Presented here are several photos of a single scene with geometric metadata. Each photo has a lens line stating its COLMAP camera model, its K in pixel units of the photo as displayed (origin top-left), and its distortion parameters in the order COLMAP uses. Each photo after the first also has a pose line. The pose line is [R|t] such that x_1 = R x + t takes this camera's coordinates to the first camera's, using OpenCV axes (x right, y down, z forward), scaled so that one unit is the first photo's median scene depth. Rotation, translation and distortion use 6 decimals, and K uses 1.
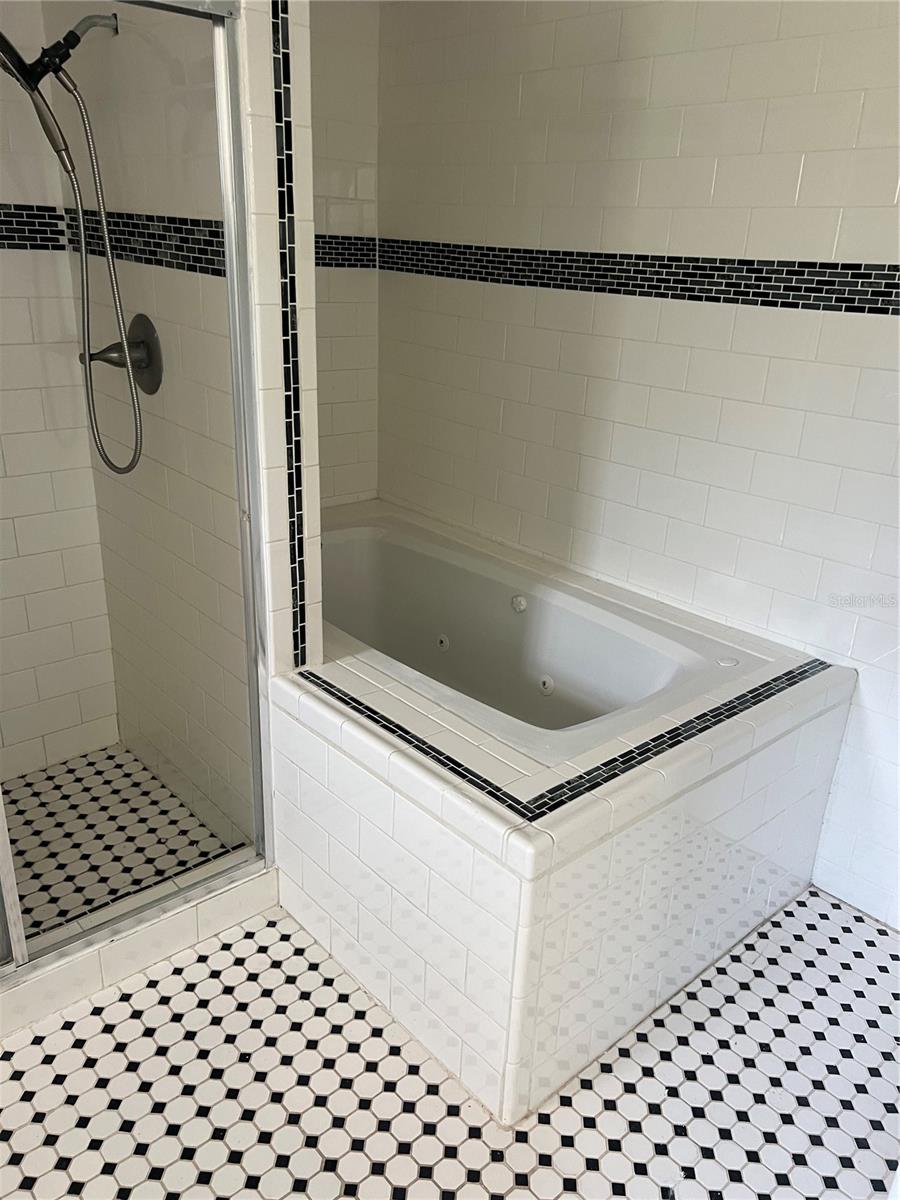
lens RADIAL K [[901.2, 0, 446.3], [0, 901.2, 615.3], [0, 0, 1]] dist [0.058590, -0.068309]
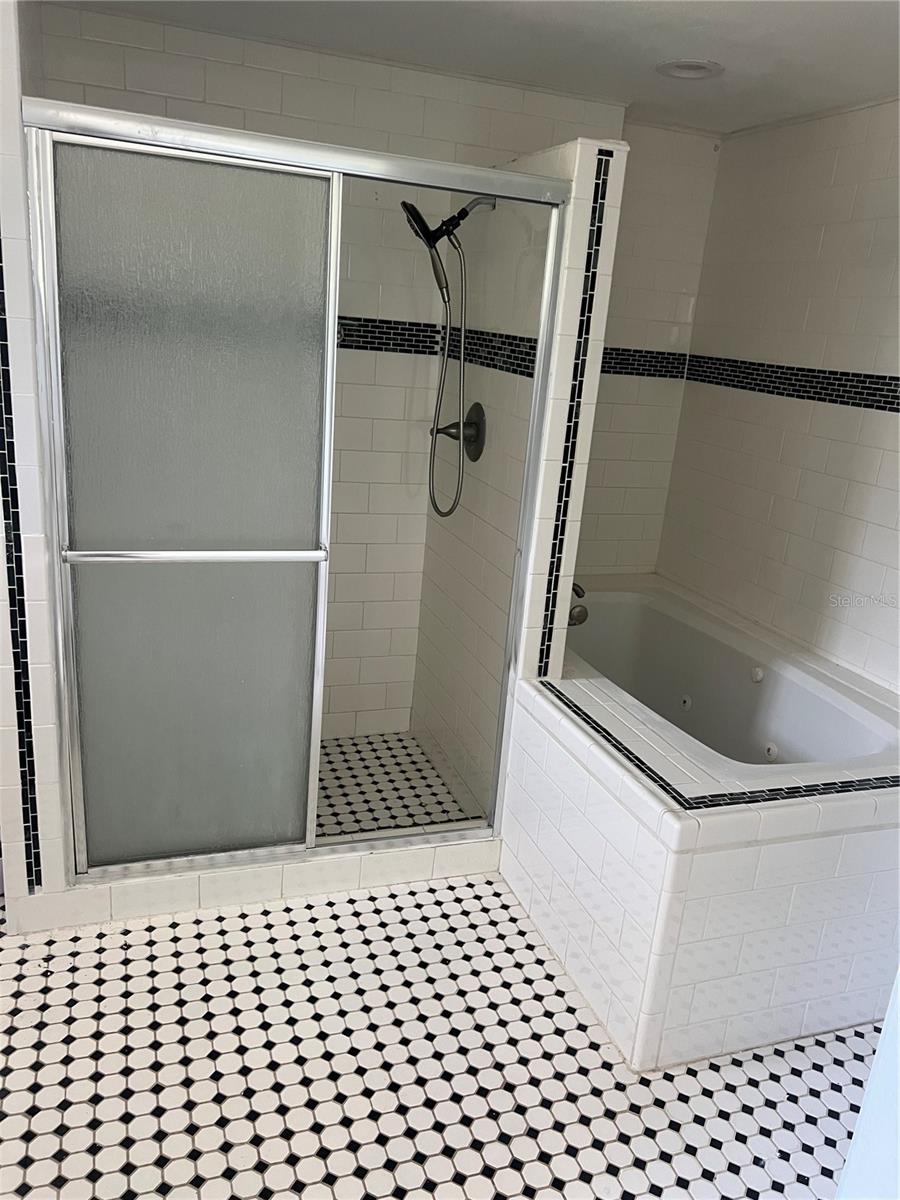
lens RADIAL K [[901.2, 0, 439.6], [0, 901.2, 621.1], [0, 0, 1]] dist [0.058590, -0.068309]
pose [[0.922244, 0.147239, -0.357472, 0.142634], [-0.182704, 0.980858, -0.067354, 0.089925], [0.340713, 0.127428, 0.931492, -0.234332]]
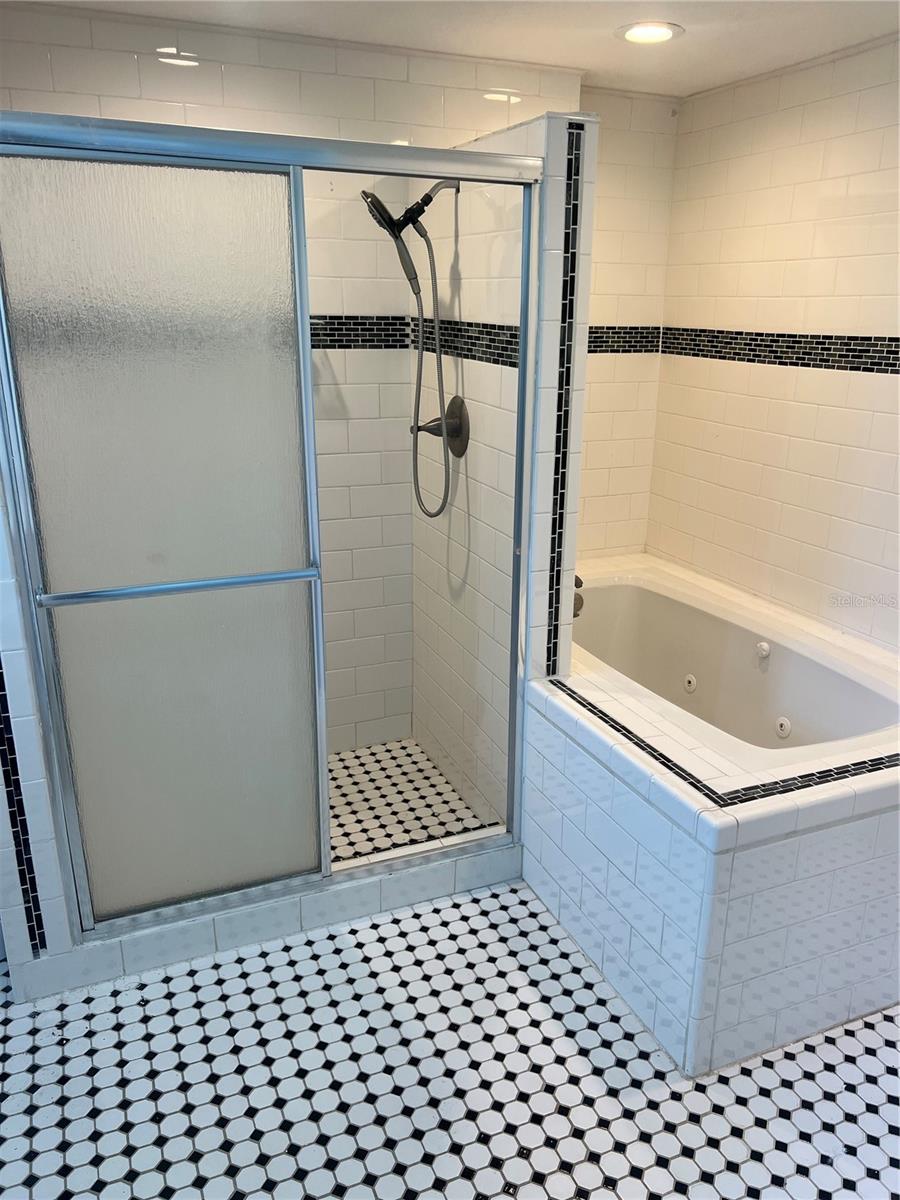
lens RADIAL K [[901.2, 0, 456.7], [0, 901.2, 620.0], [0, 0, 1]] dist [0.058590, -0.068309]
pose [[0.947902, 0.070248, -0.310720, 0.088748], [-0.091981, 0.994194, -0.055836, 0.060569], [0.304993, 0.081508, 0.948860, -0.202756]]
